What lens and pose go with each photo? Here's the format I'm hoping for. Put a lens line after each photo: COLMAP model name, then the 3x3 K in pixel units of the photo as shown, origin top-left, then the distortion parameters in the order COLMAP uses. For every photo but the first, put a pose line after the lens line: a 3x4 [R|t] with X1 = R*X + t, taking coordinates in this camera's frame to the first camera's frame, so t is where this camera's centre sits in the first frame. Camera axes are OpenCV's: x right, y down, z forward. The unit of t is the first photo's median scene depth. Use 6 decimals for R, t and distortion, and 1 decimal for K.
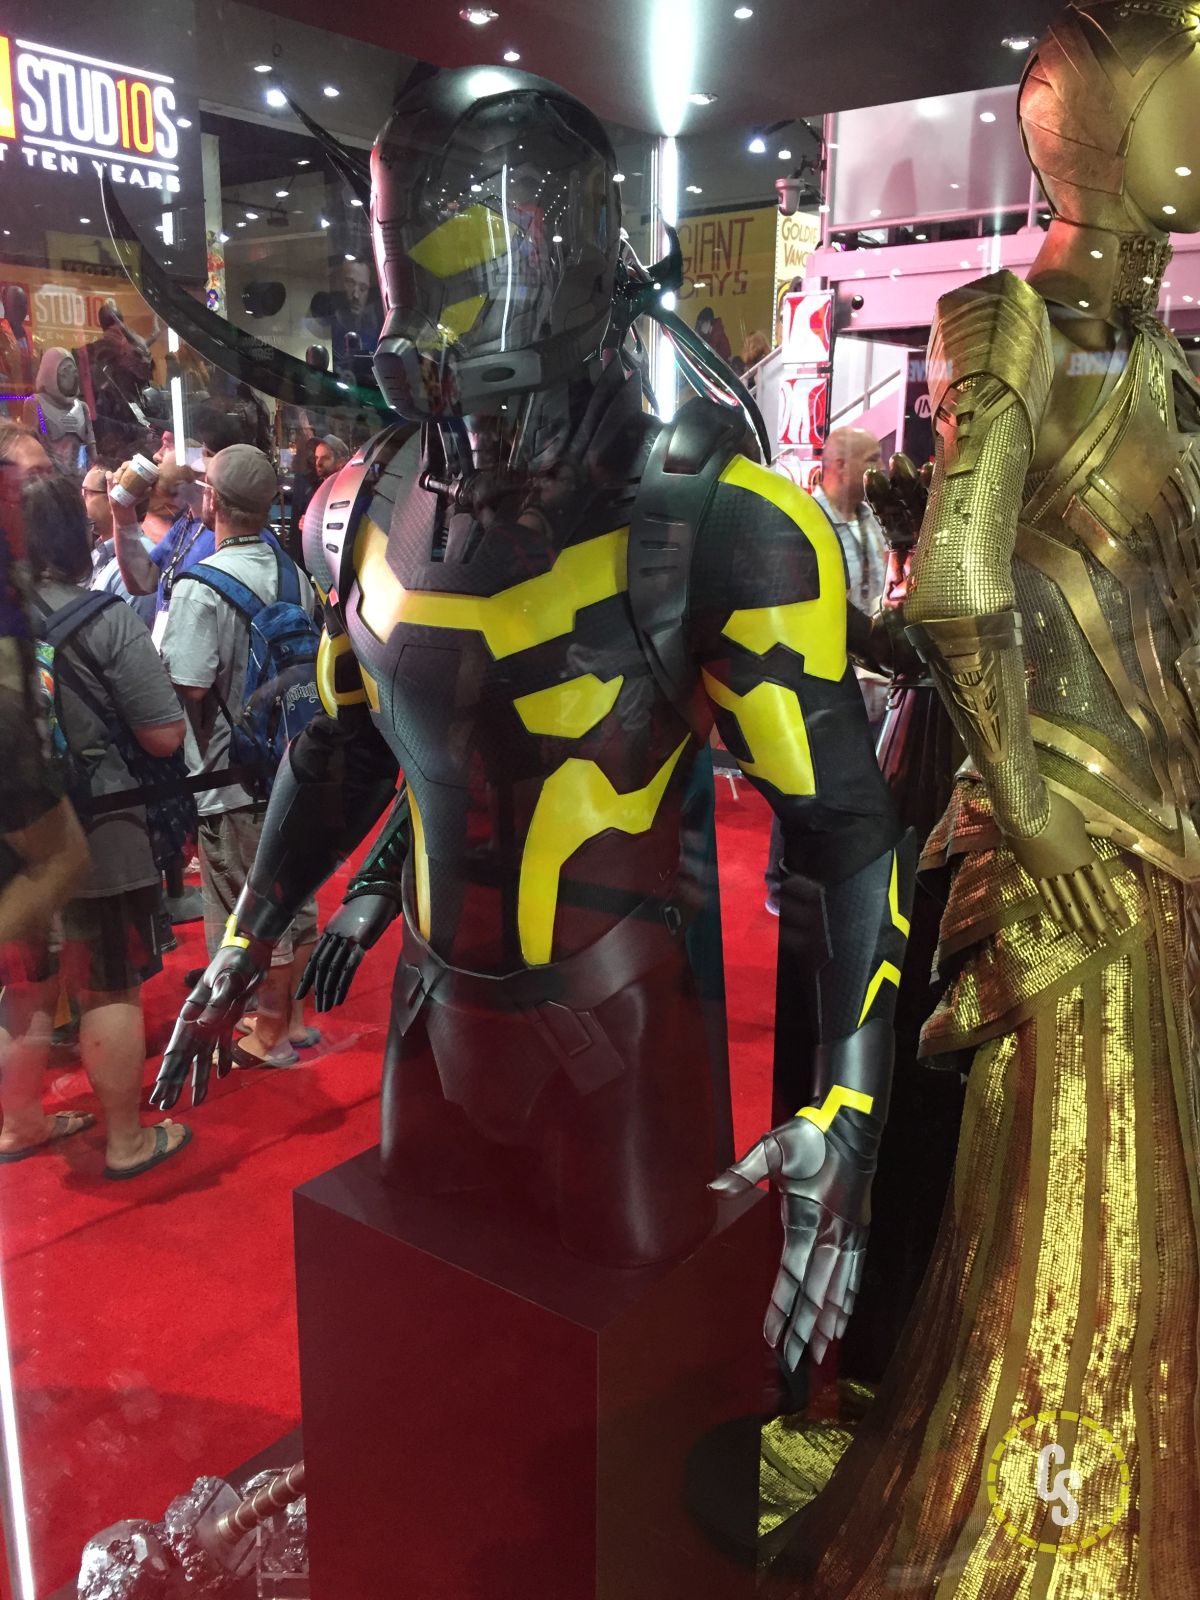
lens RADIAL K [[1375.9, 0, 590.7], [0, 1375.9, 795.8], [0, 0, 1]] dist [0.006415, -0.005089]
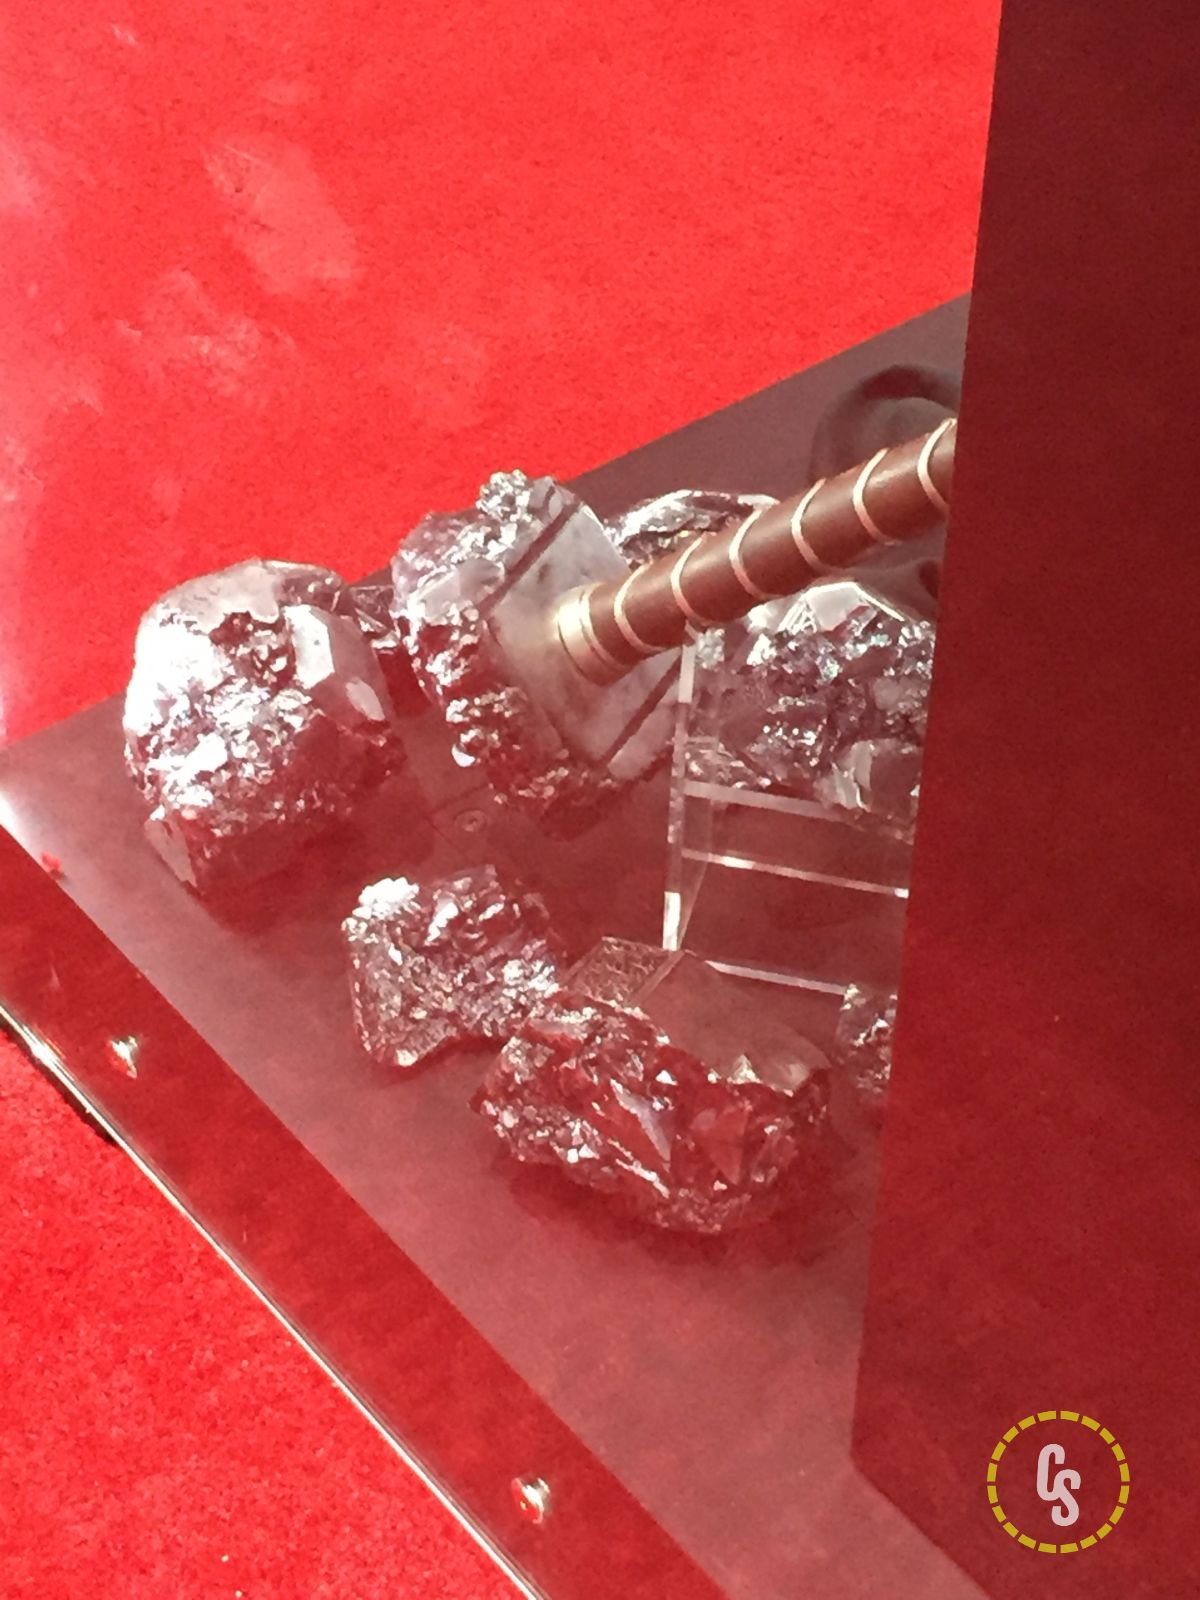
lens RADIAL K [[3449.8, 0, 600.3], [0, 3449.8, 799.1], [0, 0, 1]] dist [-0.009026, 0.000000]
pose [[0.971366, 0.165922, -0.170053, -0.124575], [-0.060933, 0.865785, 0.496692, 0.183073], [0.229642, -0.472108, 0.851104, 0.333078]]
